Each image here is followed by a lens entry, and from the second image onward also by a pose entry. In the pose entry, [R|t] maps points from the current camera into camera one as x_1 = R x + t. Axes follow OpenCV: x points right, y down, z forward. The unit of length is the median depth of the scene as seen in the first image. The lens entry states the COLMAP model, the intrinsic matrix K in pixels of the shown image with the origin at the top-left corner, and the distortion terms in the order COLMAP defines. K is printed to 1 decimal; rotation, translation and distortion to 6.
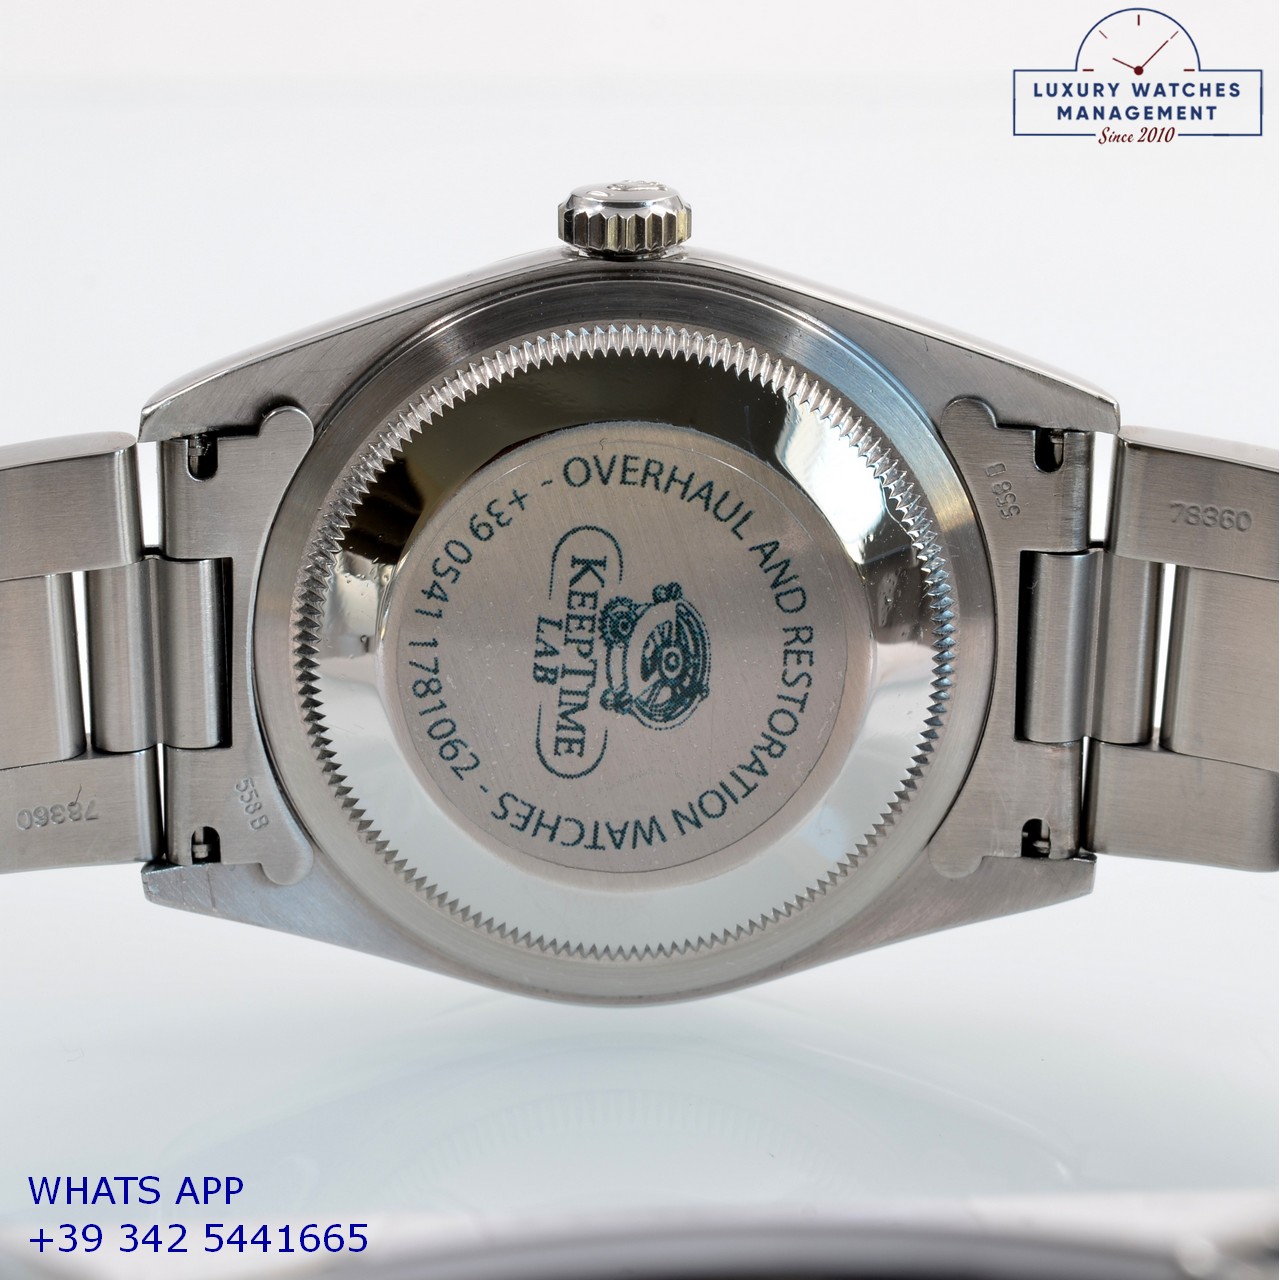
lens RADIAL K [[5232.0, 0, 640.0], [0, 5232.0, 640.1], [0, 0, 1]] dist [-0.337388, 0.000000]
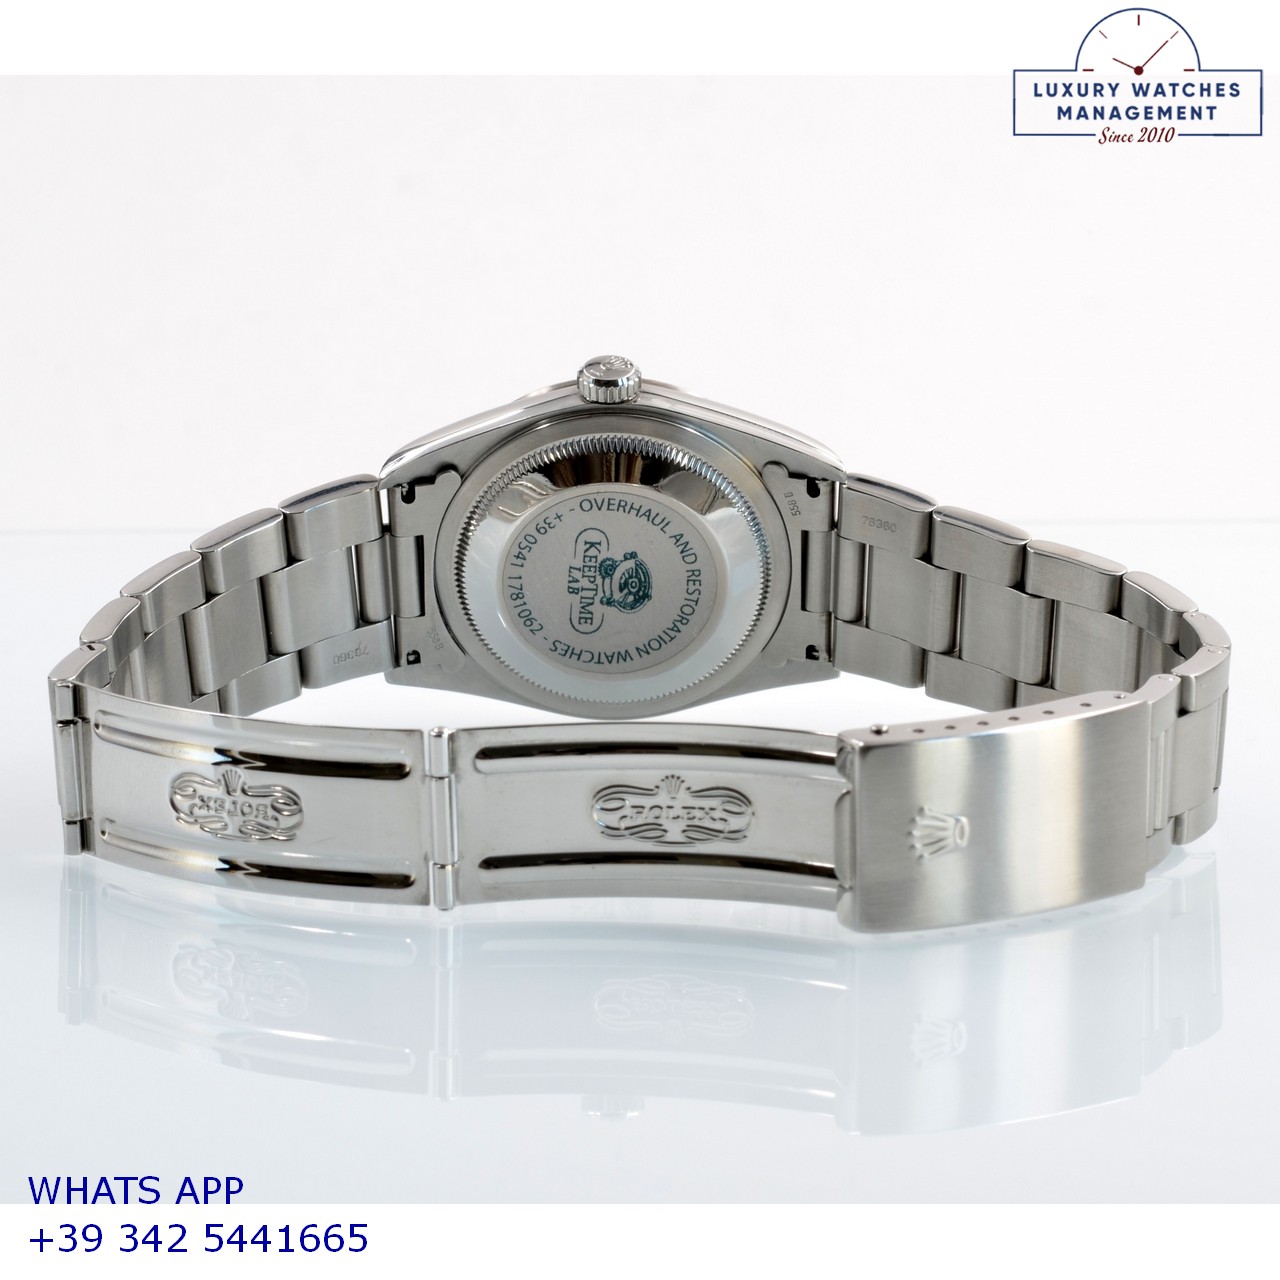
lens RADIAL K [[5232.0, 0, 639.9], [0, 5232.0, 639.9], [0, 0, 1]] dist [-0.337388, 0.000000]
pose [[0.998883, 0.003665, -0.047105, 0.107358], [0.010572, 0.954369, 0.298441, -0.599959], [0.046050, -0.298606, 0.953265, -1.004386]]
